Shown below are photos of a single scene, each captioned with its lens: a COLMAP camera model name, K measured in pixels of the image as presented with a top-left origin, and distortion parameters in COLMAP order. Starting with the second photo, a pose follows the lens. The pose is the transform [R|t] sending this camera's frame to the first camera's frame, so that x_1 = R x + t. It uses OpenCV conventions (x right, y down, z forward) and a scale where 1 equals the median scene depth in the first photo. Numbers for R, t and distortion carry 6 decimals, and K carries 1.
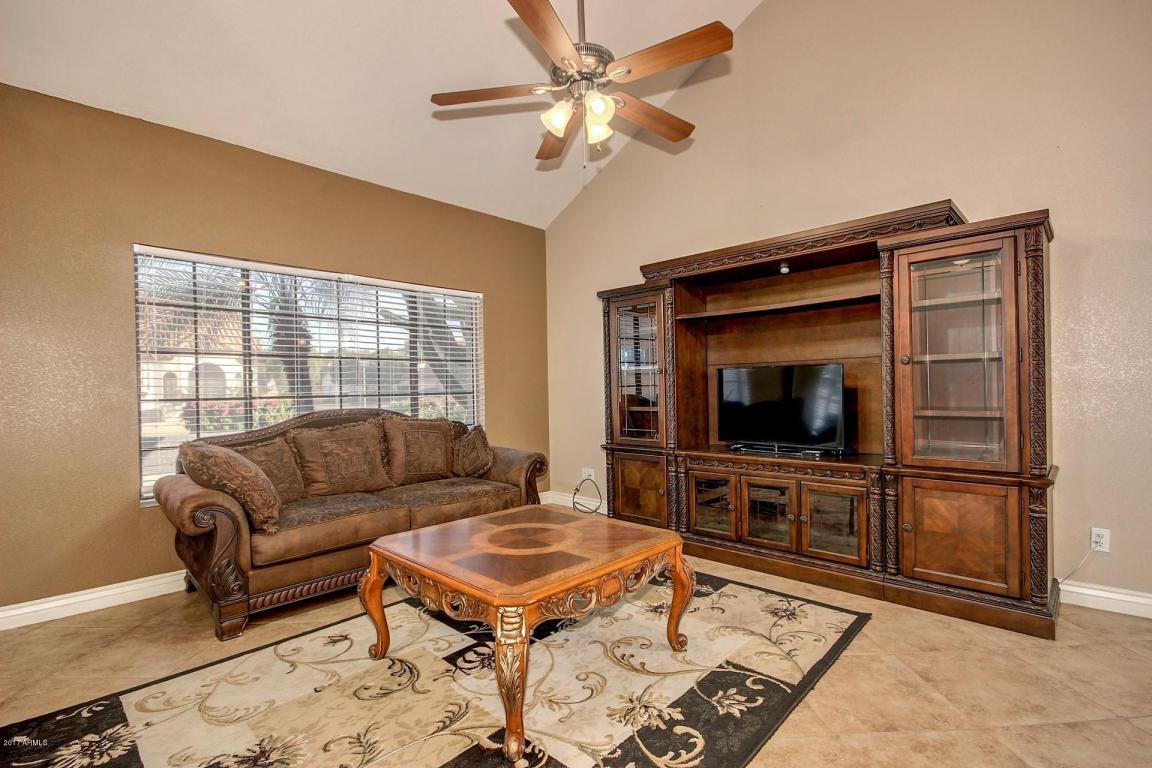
lens RADIAL K [[528.7, 0, 589.3], [0, 528.7, 386.7], [0, 0, 1]] dist [-0.003144, -0.006770]
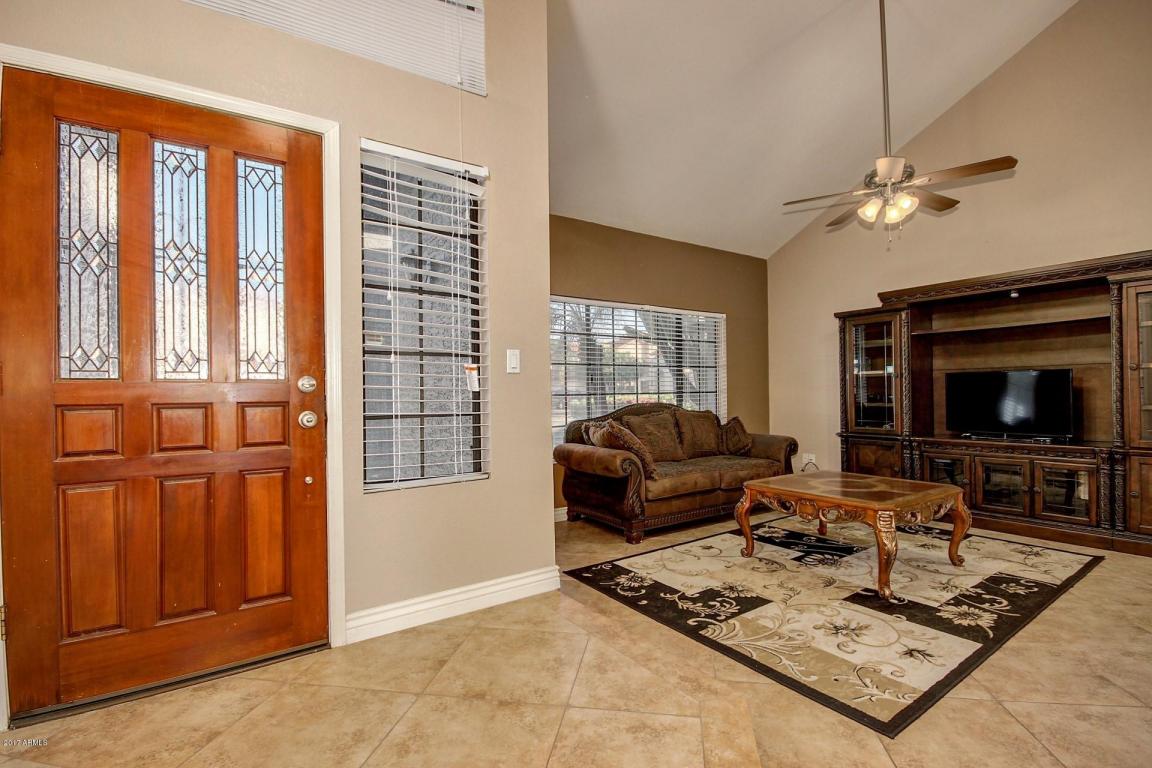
lens RADIAL K [[528.7, 0, 584.9], [0, 528.7, 387.0], [0, 0, 1]] dist [-0.003144, -0.006770]
pose [[0.977273, 0.002310, -0.211972, -0.446457], [-0.003287, 0.999986, -0.004257, 0.009852], [0.211959, 0.004857, 0.977267, -0.544425]]
